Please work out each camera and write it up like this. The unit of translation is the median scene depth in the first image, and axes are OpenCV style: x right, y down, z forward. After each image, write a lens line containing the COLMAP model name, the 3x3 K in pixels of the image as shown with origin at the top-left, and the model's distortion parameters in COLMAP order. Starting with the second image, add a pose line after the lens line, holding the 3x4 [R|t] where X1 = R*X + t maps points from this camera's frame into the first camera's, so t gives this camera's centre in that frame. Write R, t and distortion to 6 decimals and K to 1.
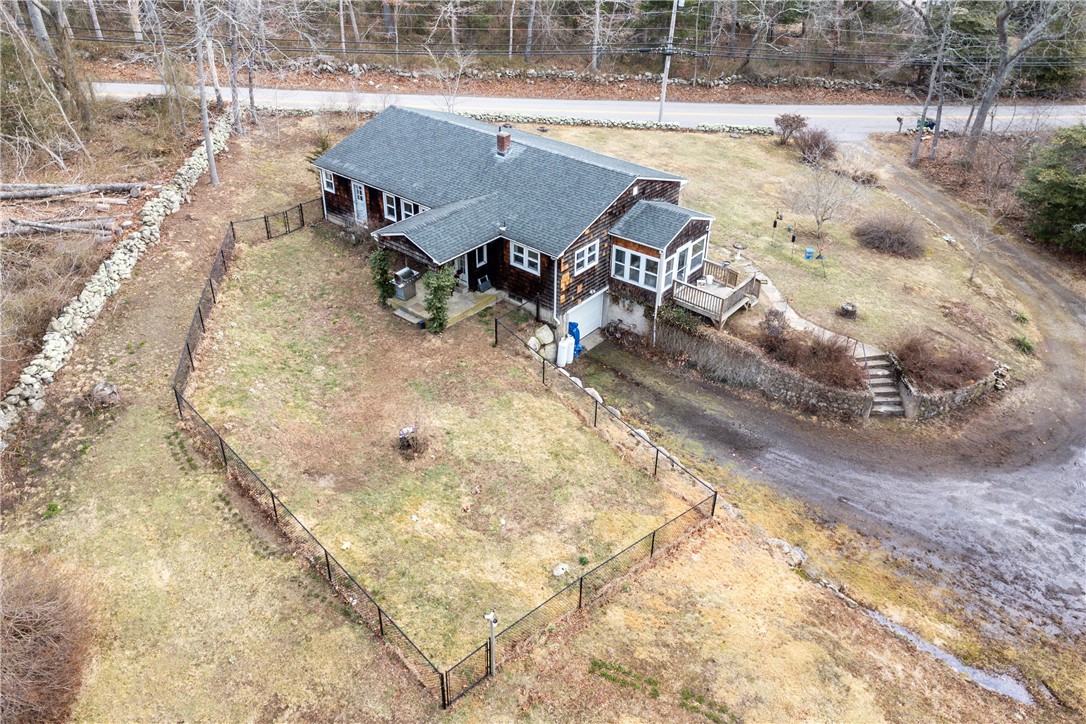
lens RADIAL K [[791.4, 0, 543.0], [0, 791.4, 362.0], [0, 0, 1]] dist [-0.000144, 0.000008]
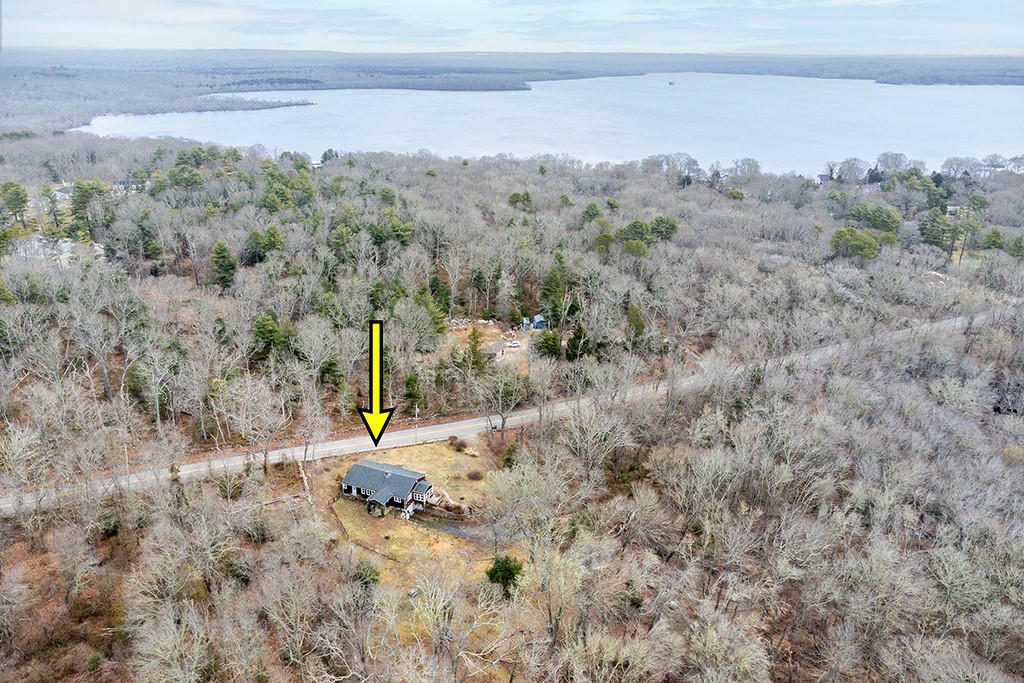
lens RADIAL K [[746.2, 0, 512.0], [0, 746.2, 341.5], [0, 0, 1]] dist [-0.000144, 0.000008]
pose [[0.952873, -0.114576, 0.280900, -0.534829], [0.171948, 0.966819, -0.188930, -0.077663], [-0.249932, 0.228326, 0.940957, -3.813546]]
